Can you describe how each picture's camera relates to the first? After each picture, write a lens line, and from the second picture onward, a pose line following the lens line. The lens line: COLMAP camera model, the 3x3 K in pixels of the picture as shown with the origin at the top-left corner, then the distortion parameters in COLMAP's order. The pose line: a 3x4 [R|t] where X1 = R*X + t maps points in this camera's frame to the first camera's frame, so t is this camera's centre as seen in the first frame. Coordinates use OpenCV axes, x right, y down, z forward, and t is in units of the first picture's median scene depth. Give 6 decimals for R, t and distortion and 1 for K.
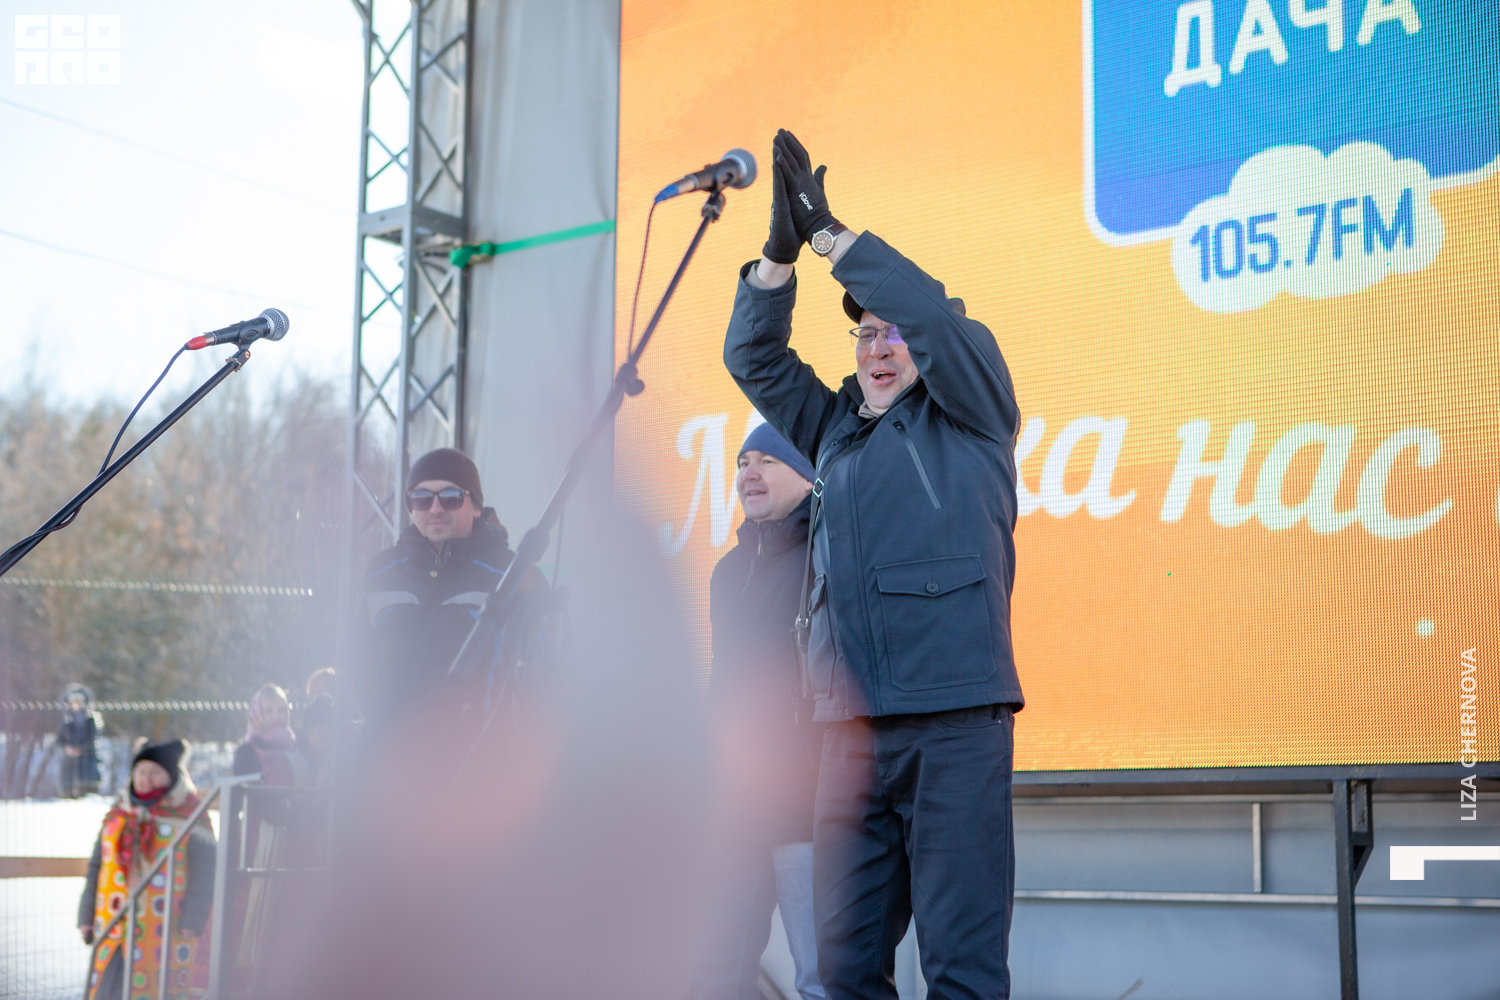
lens RADIAL K [[2347.5, 0, 748.8], [0, 2347.5, 484.3], [0, 0, 1]] dist [0.255413, -1.049520]
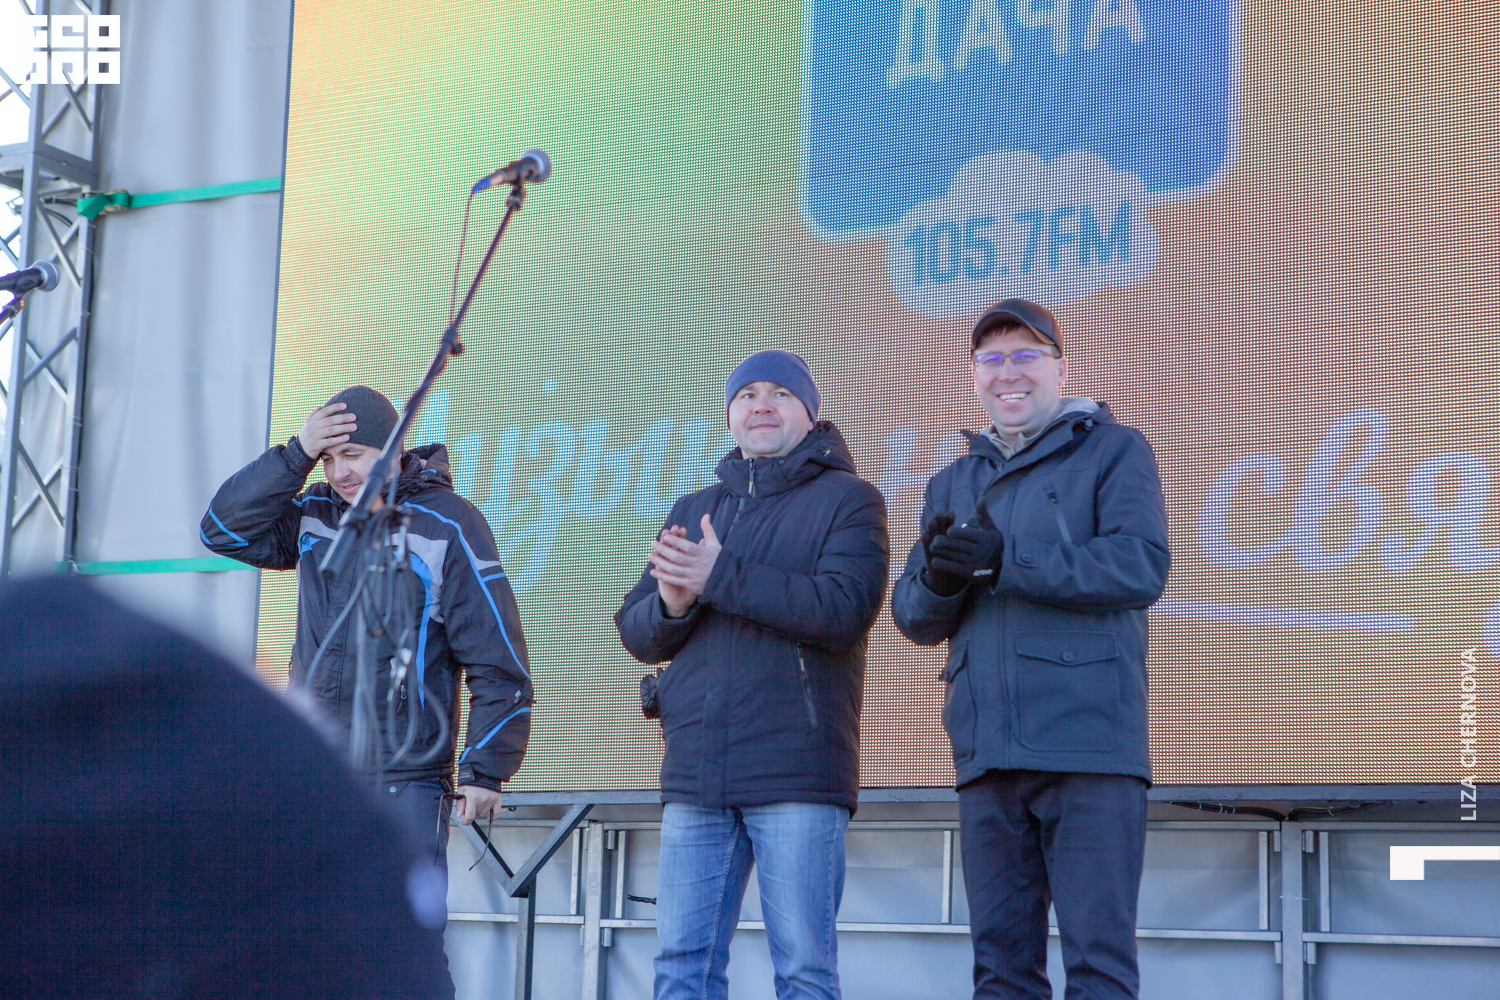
lens RADIAL K [[2996.0, 0, 750.0], [0, 2996.0, 500.0], [0, 0, 1]] dist [0.348294, 0.266751]
pose [[0.989291, 0.043603, 0.139289, -0.041561], [-0.042683, 0.999043, -0.009591, 0.016349], [-0.139574, 0.003543, 0.990205, -0.198231]]
